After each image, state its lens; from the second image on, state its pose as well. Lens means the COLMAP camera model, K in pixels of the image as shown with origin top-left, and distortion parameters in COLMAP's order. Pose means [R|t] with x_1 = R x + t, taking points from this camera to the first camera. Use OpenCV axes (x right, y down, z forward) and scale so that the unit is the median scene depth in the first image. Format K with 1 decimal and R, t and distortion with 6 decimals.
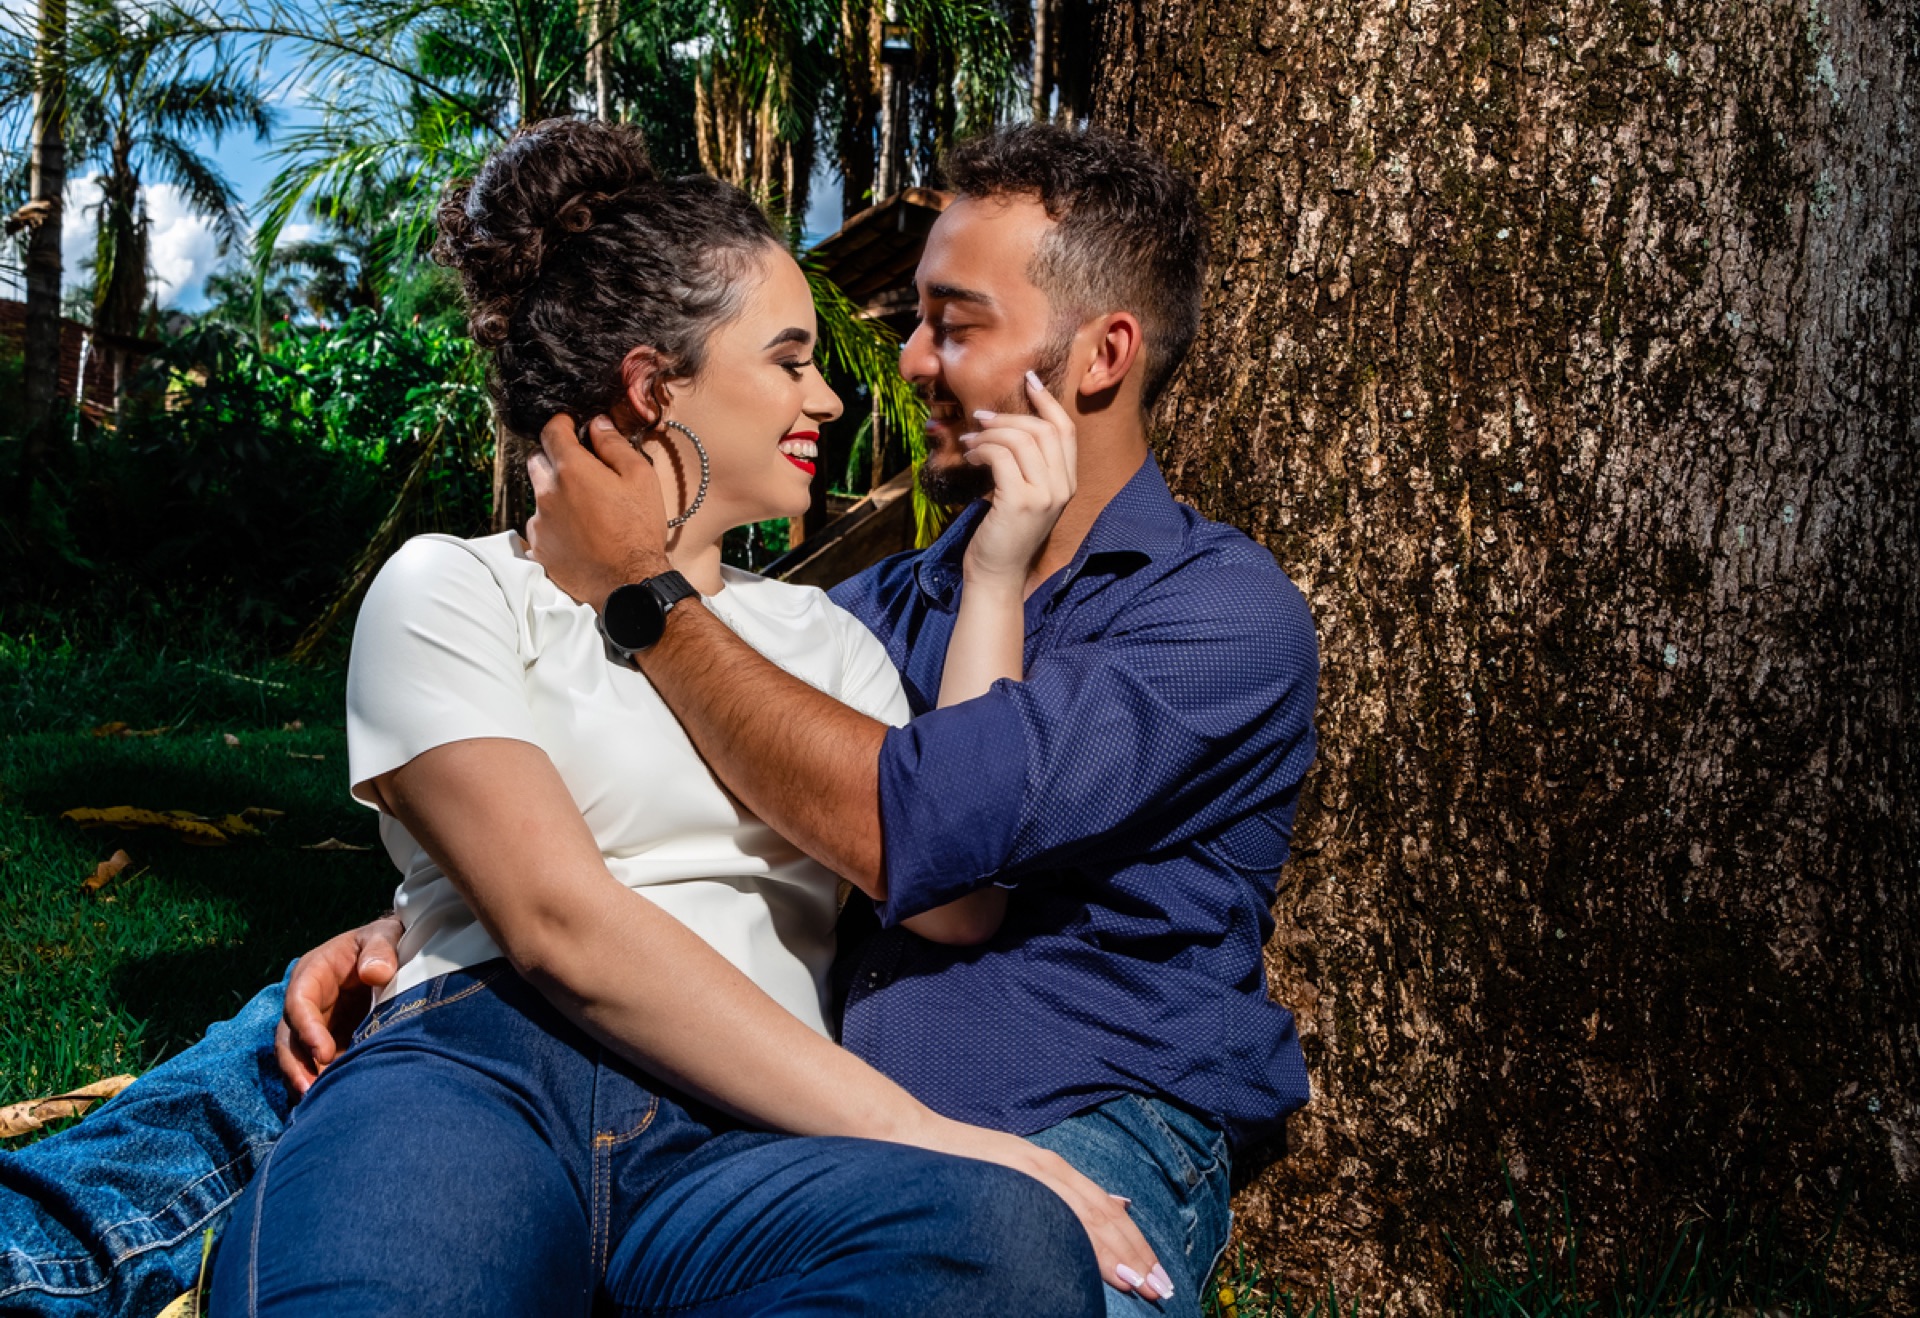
lens RADIAL K [[1877.4, 0, 915.4], [0, 1877.4, 659.6], [0, 0, 1]] dist [0.063080, -0.045176]
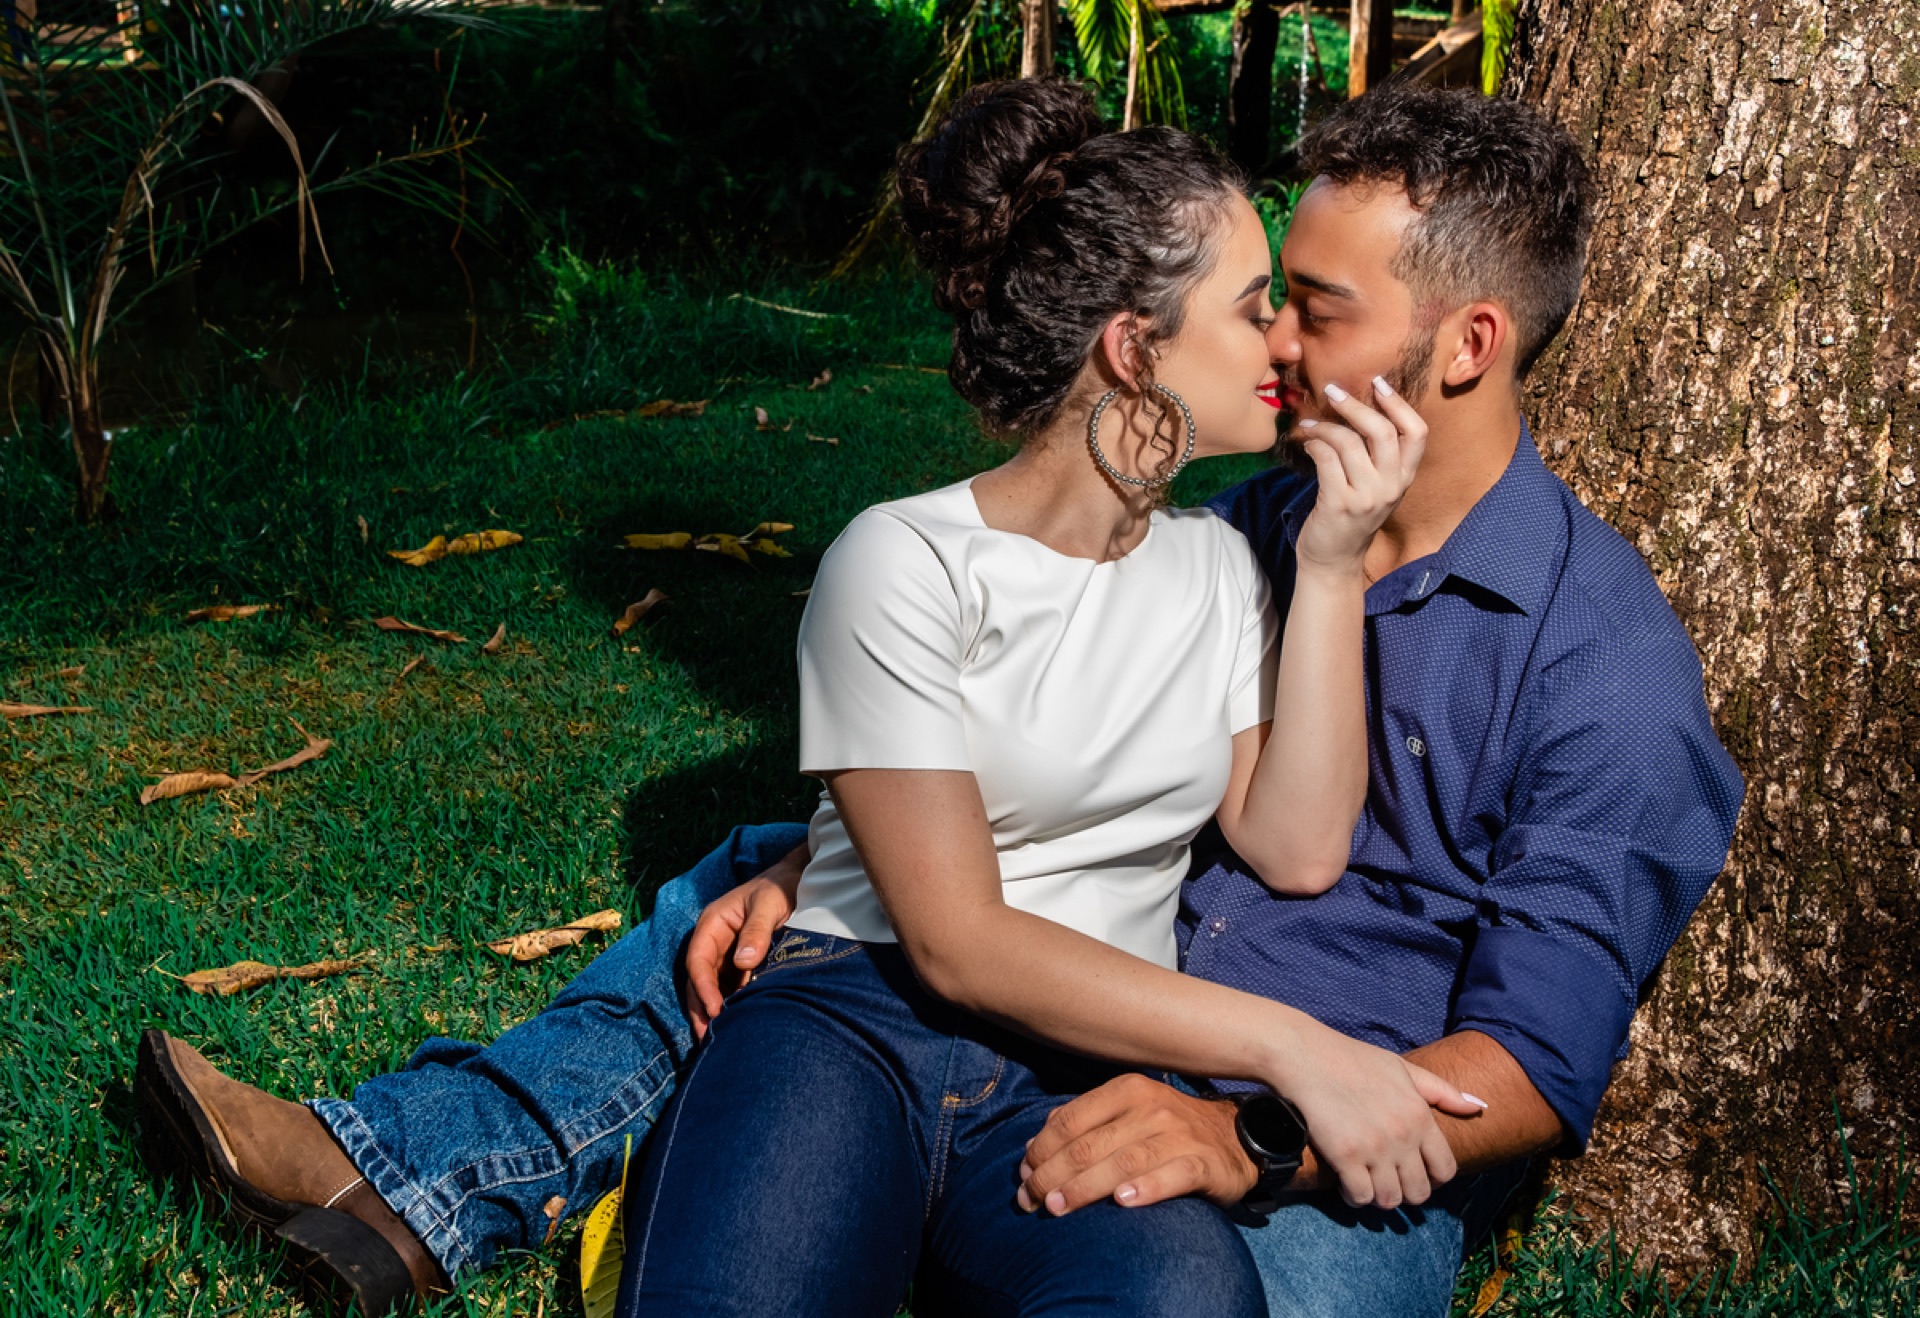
lens RADIAL K [[1877.4, 0, 915.4], [0, 1877.4, 659.6], [0, 0, 1]] dist [0.063080, -0.045176]
pose [[0.956487, 0.054524, -0.286635, 0.108812], [0.019204, 0.968490, 0.248309, -0.220719], [0.291142, -0.243009, 0.925301, -0.039268]]
